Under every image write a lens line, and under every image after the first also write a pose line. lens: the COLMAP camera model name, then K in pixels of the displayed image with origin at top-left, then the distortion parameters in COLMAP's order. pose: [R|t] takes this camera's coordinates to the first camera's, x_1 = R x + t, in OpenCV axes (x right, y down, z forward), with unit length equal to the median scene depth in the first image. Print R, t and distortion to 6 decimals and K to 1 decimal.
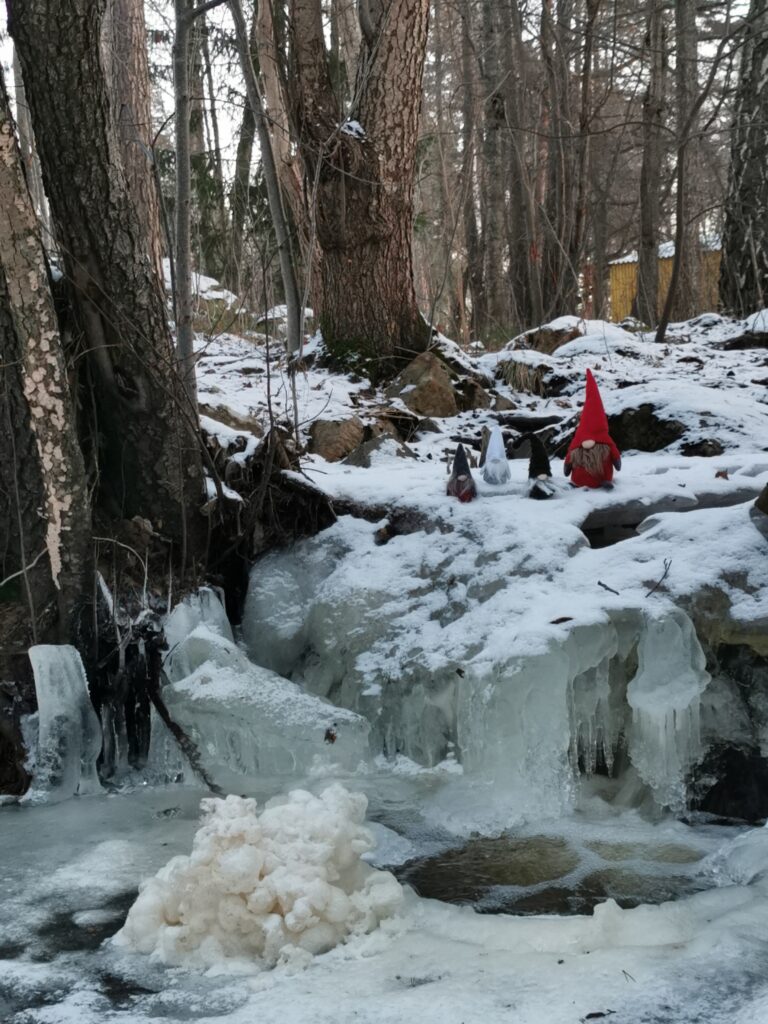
lens RADIAL K [[1592.7, 0, 384.0], [0, 1592.7, 512.0], [0, 0, 1]] dist [0.033214, -0.072220]
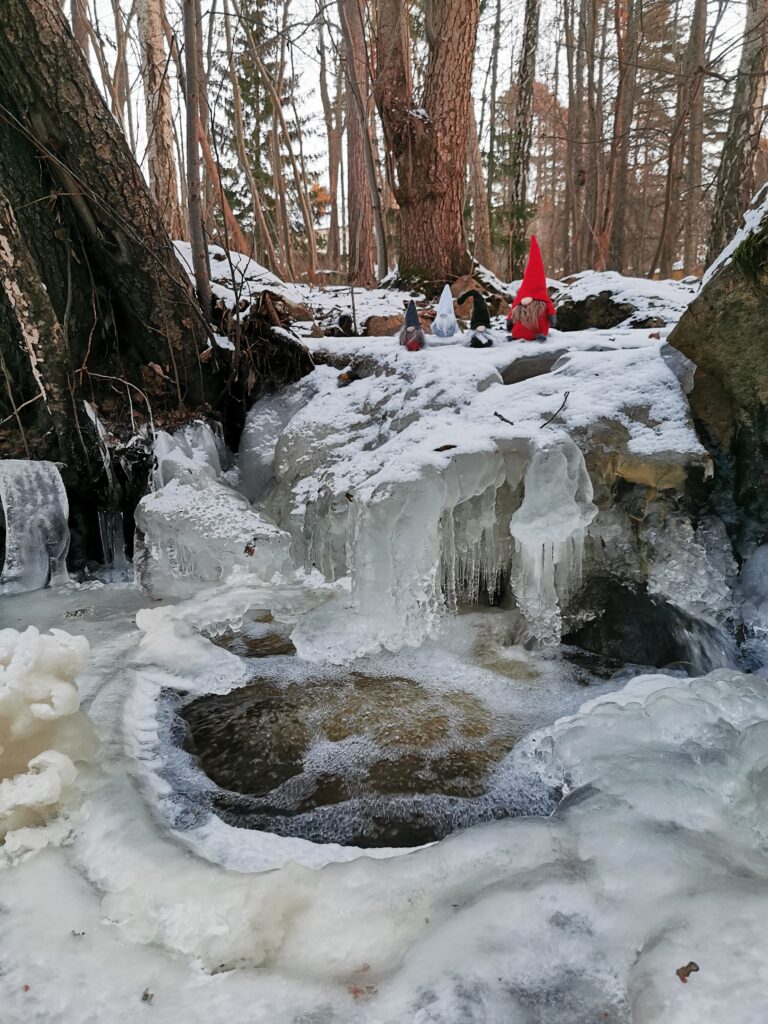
lens RADIAL K [[777.2, 0, 384.0], [0, 777.2, 512.0], [0, 0, 1]] dist [0.037896, -0.060903]
pose [[0.983086, 0.039747, -0.178781, 0.141465], [-0.018093, 0.992468, 0.121159, 0.043345], [0.182250, -0.115875, 0.976401, 0.448150]]
